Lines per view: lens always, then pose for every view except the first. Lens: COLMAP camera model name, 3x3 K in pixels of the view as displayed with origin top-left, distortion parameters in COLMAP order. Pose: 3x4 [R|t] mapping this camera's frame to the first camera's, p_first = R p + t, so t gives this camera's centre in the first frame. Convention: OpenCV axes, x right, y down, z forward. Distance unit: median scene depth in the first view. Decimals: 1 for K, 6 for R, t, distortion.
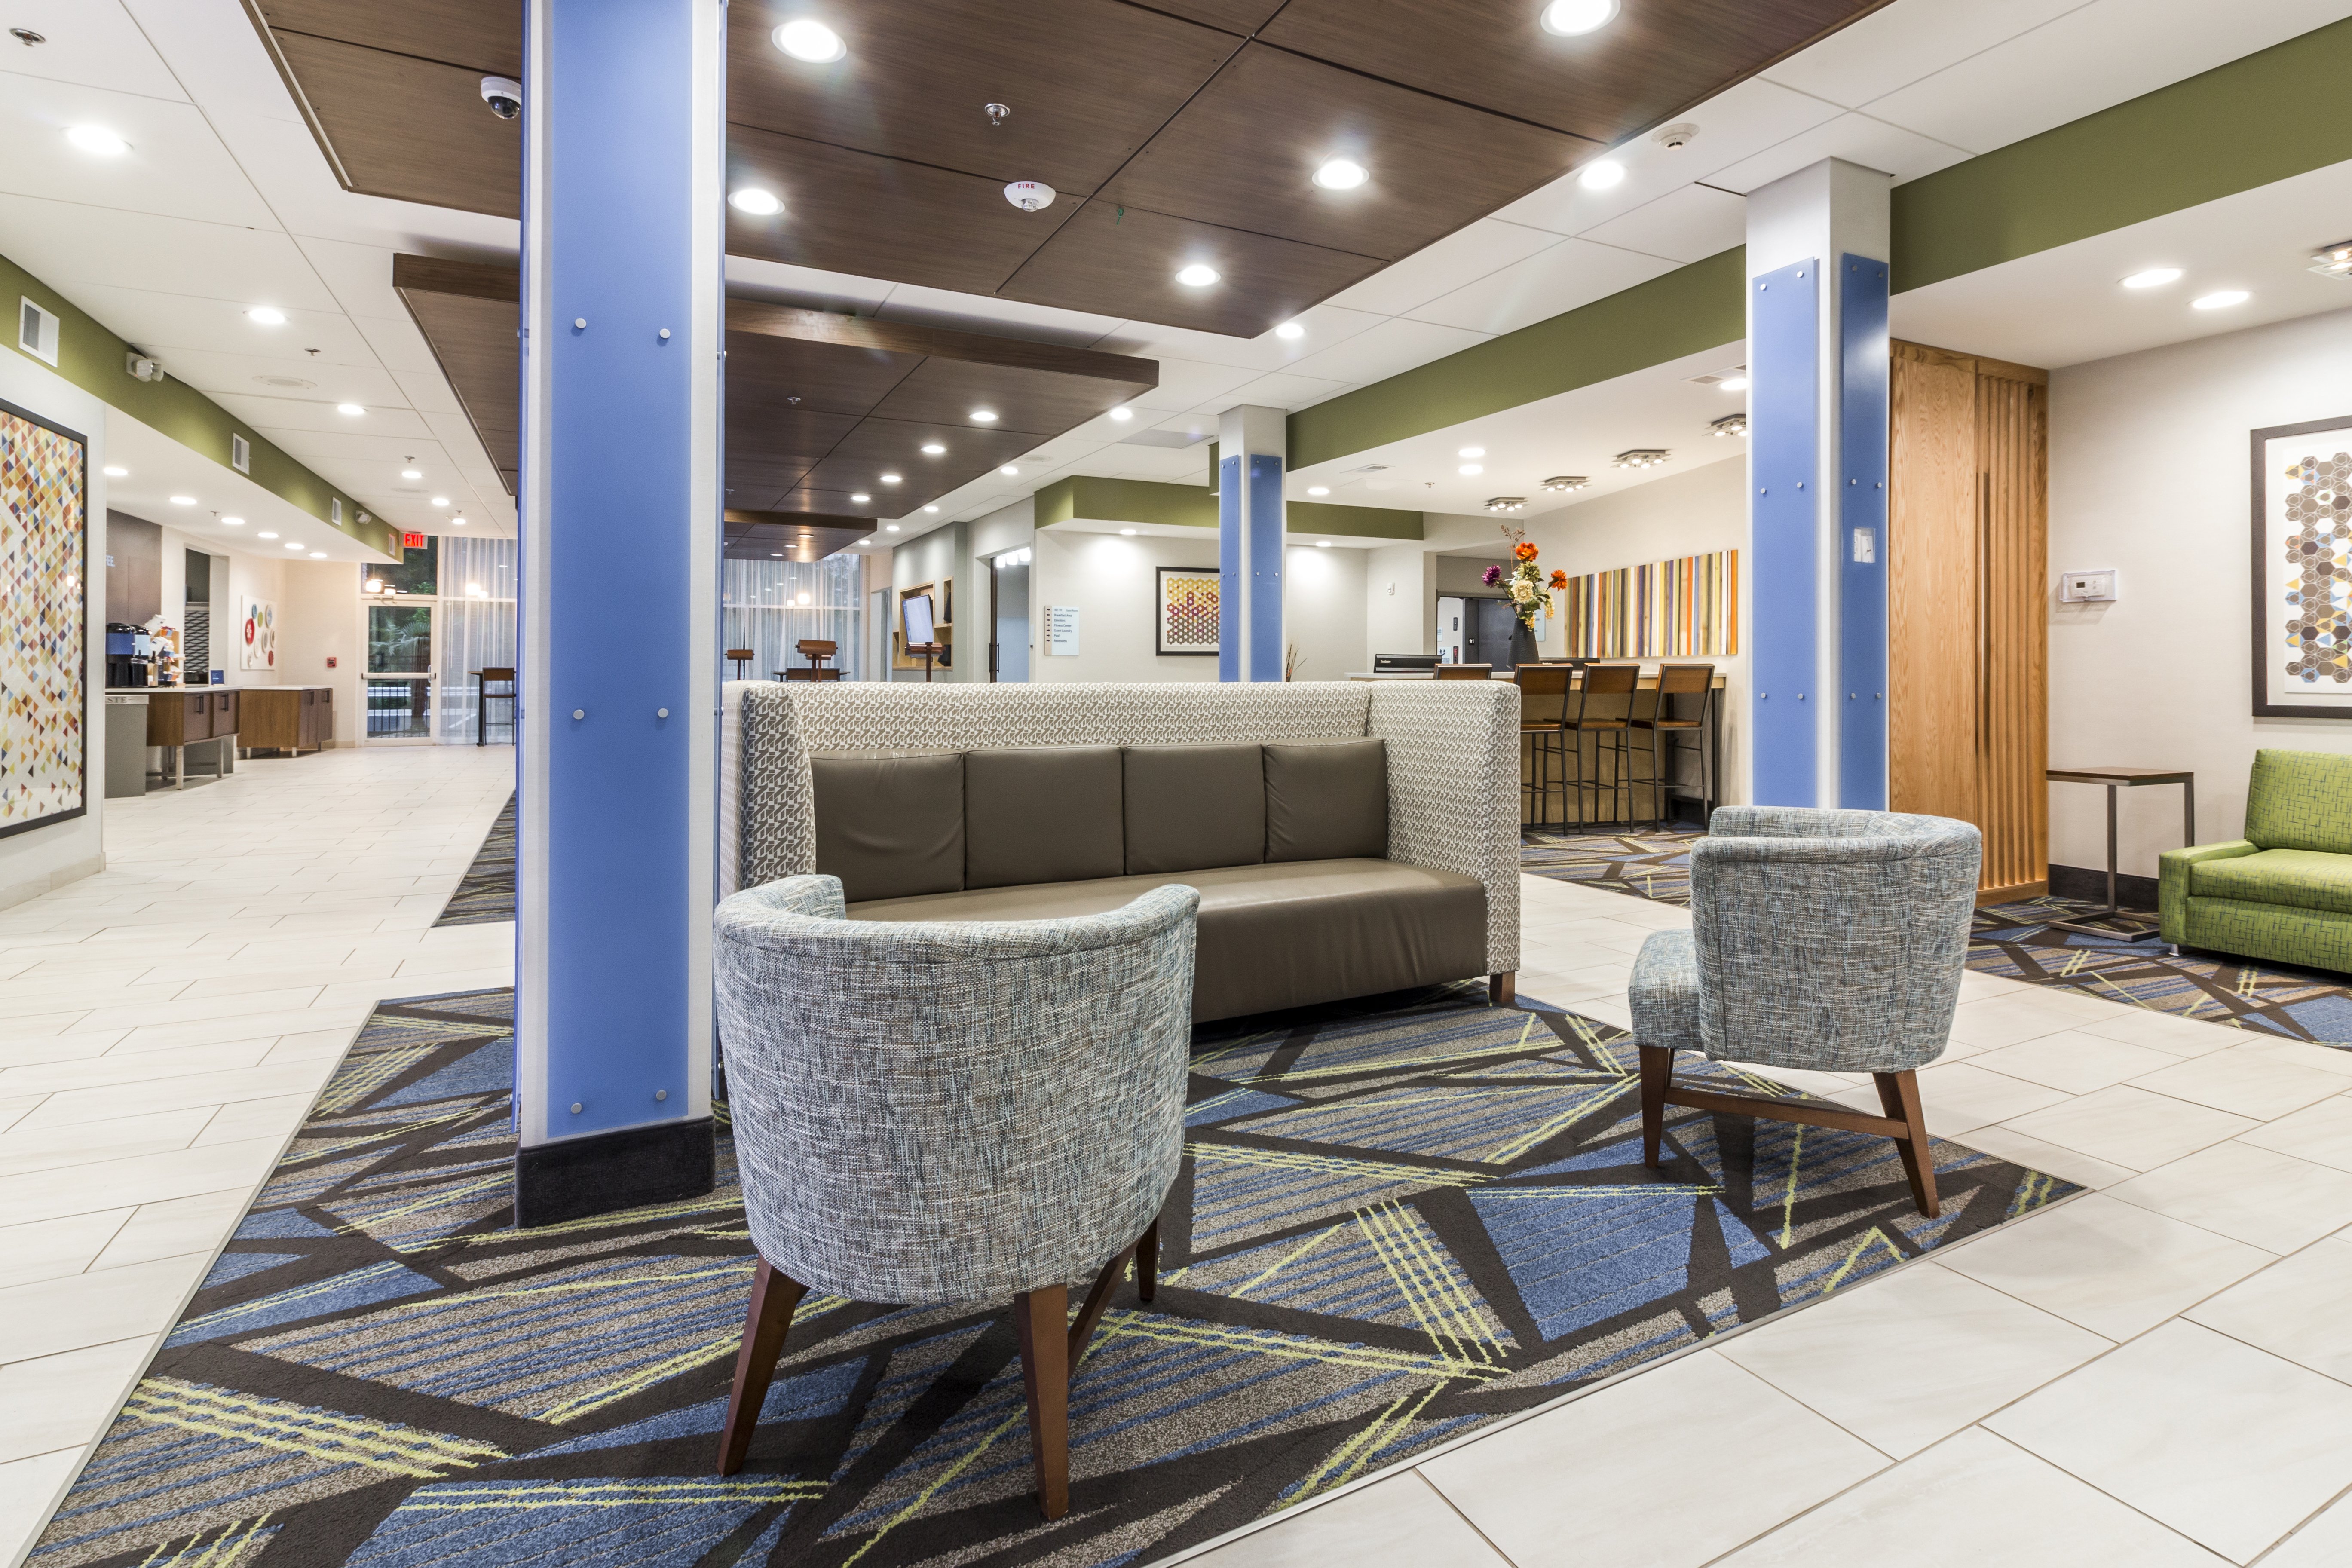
lens RADIAL K [[1143.4, 0, 1173.5], [0, 1143.4, 667.2], [0, 0, 1]] dist [0.000557, 0.000632]
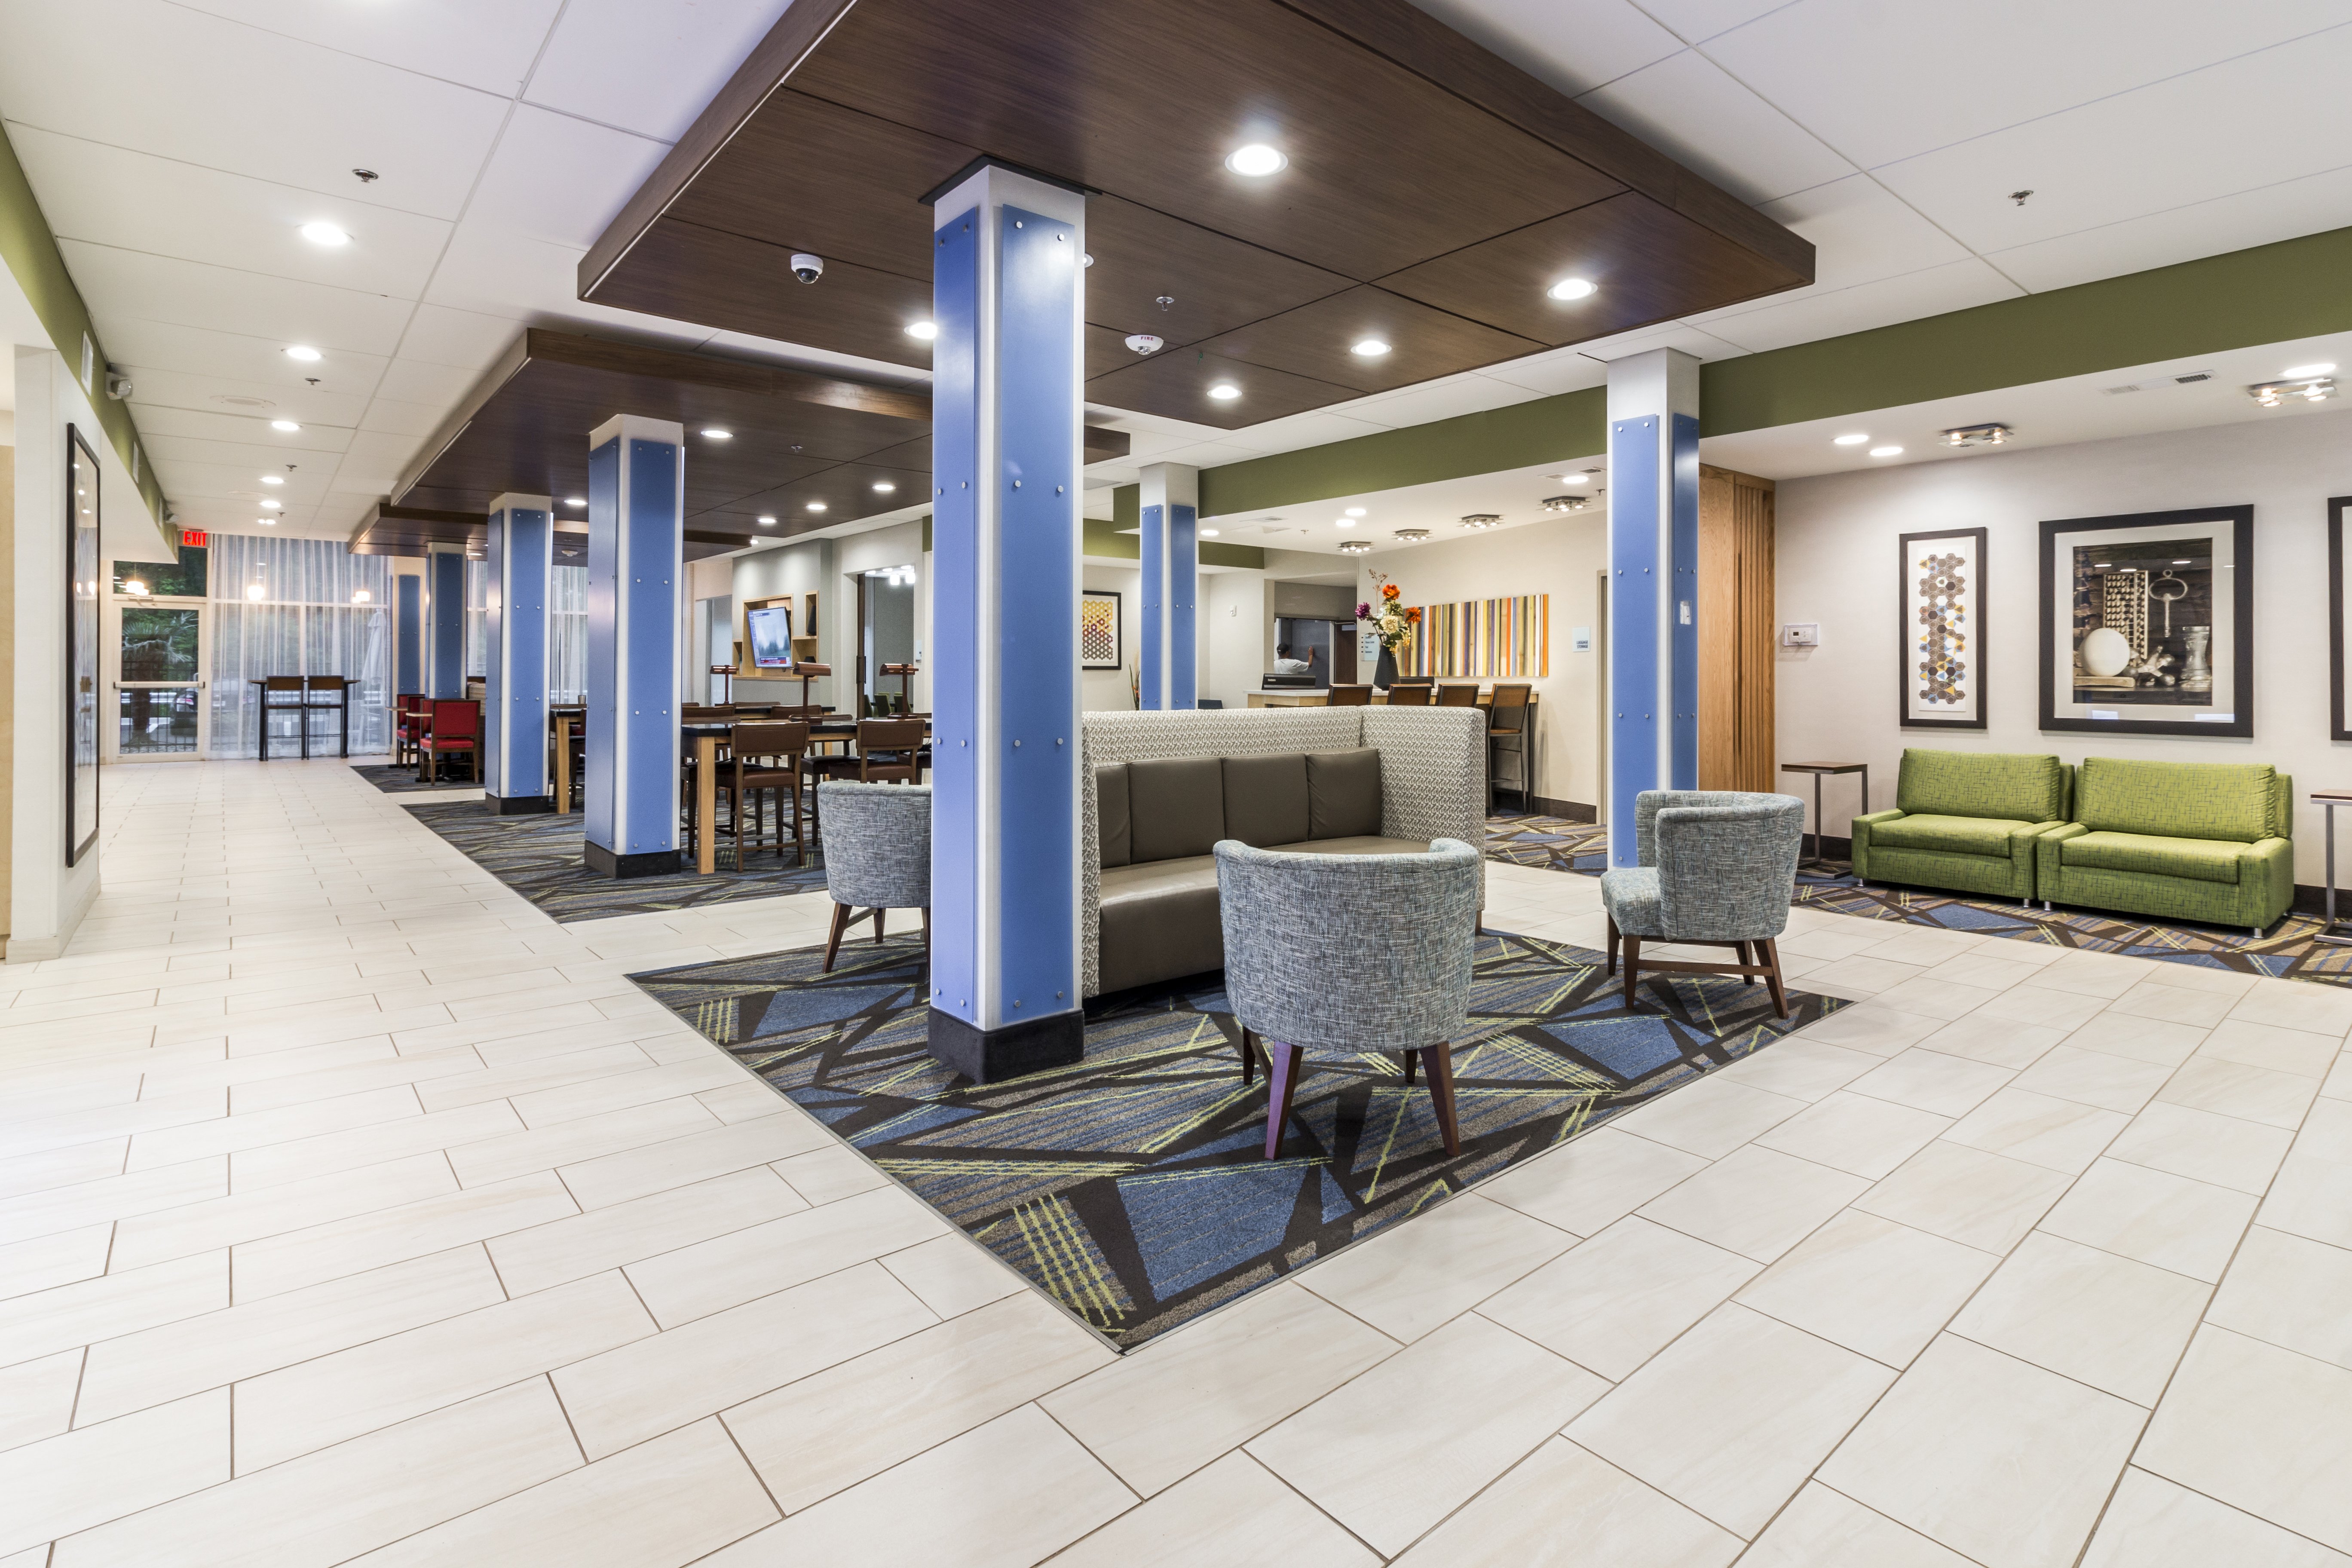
lens RADIAL K [[1131.8, 0, 1188.1], [0, 1131.8, 667.1], [0, 0, 1]] dist [-0.000924, -0.000332]
pose [[0.975154, 0.004755, 0.221476, -0.548127], [-0.004090, 0.999986, -0.003460, -0.047671], [-0.221489, 0.002468, 0.975160, -0.440537]]
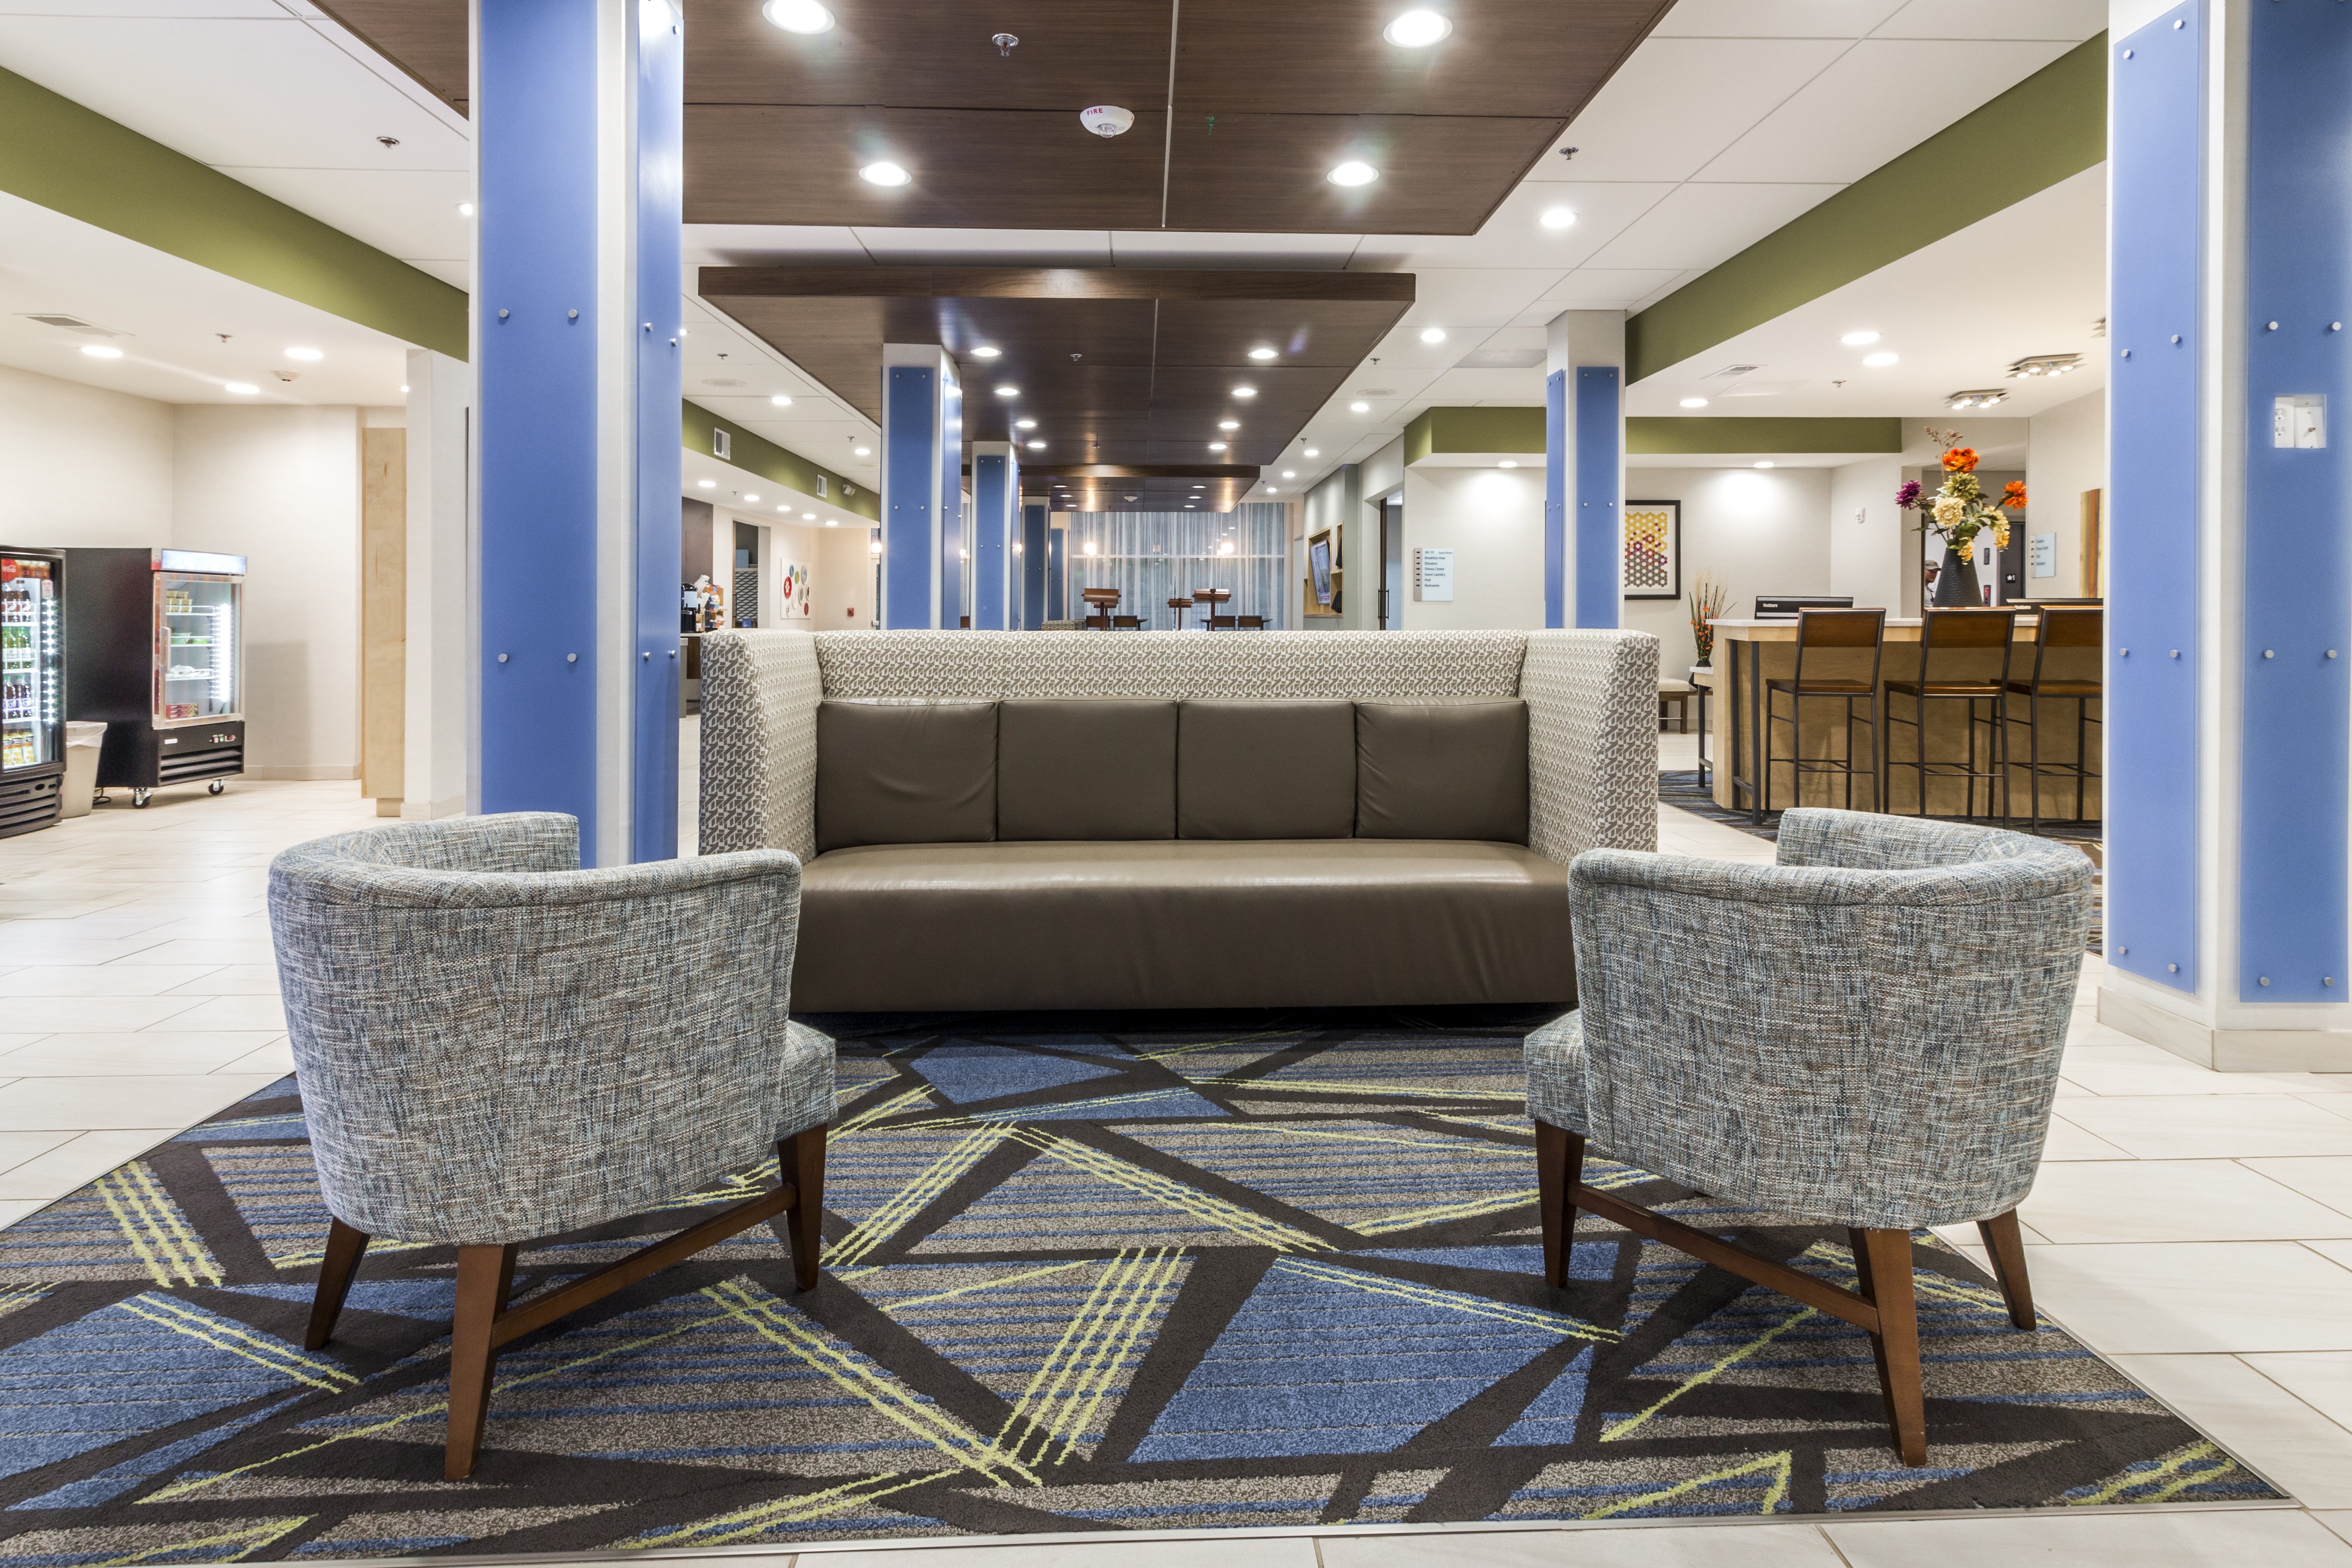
lens RADIAL K [[1166.7, 0, 1149.2], [0, 1166.7, 624.2], [0, 0, 1]] dist [0.002003, -0.000535]
pose [[0.903780, -0.000060, -0.427998, 0.483640], [0.003735, 0.999963, 0.007747, 0.000830], [0.427981, -0.008600, 0.903747, 0.196235]]
